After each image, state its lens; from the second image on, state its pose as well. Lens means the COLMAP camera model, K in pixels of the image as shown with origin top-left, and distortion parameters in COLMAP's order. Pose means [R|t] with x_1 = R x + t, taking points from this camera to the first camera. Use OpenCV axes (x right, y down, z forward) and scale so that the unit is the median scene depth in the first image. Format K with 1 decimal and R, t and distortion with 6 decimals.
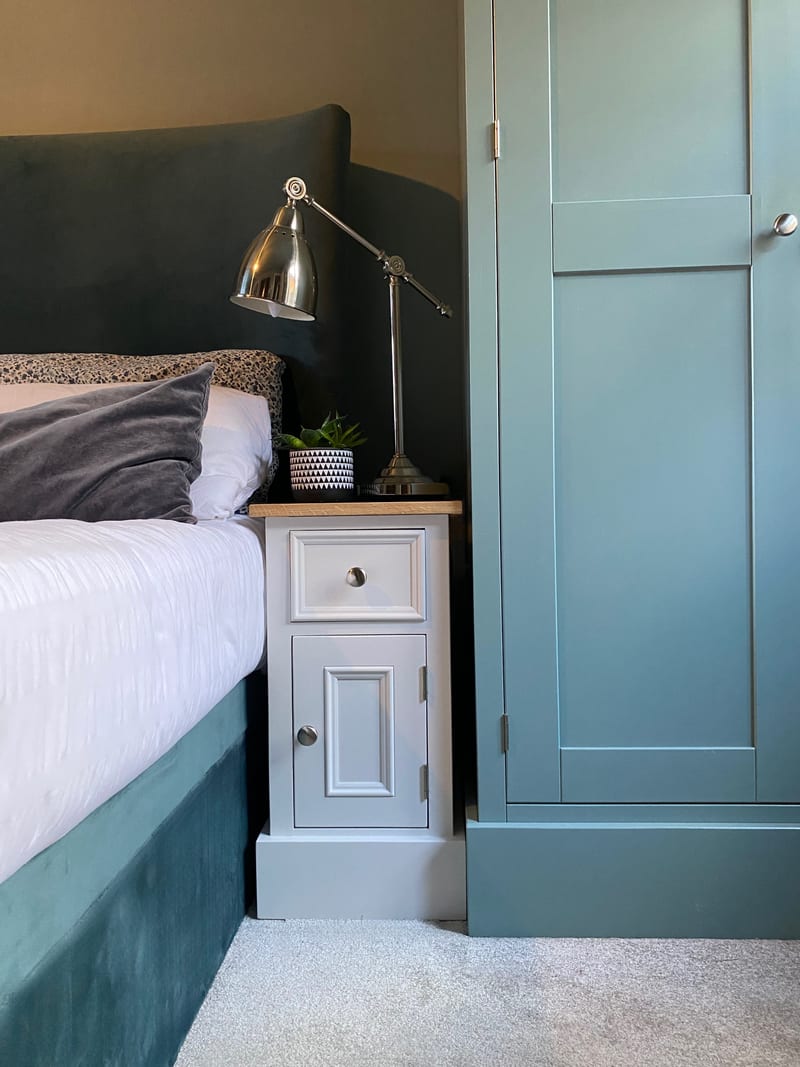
lens RADIAL K [[828.7, 0, 399.4], [0, 828.7, 531.4], [0, 0, 1]] dist [0.005623, -0.013756]
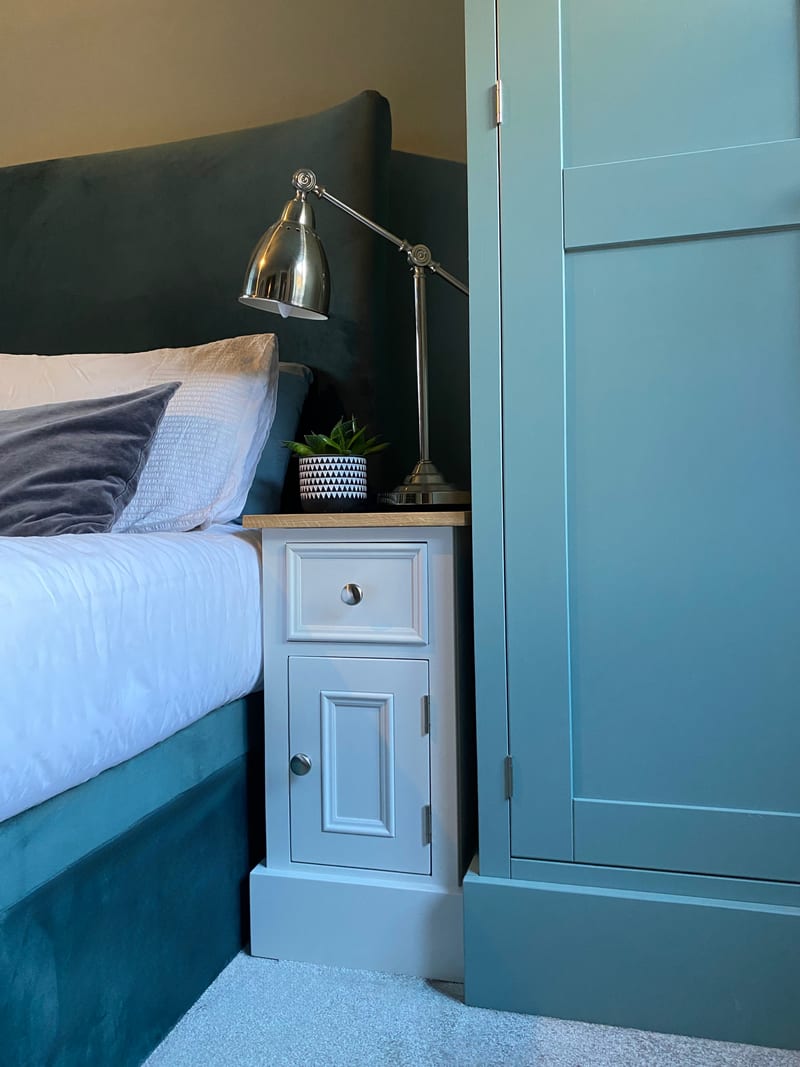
lens RADIAL K [[828.7, 0, 394.2], [0, 828.7, 529.1], [0, 0, 1]] dist [0.005623, -0.013756]
pose [[0.977150, 0.003767, -0.212517, 0.185676], [-0.005888, 0.999939, -0.009349, -0.008929], [0.212469, 0.010386, 0.977113, 0.110398]]
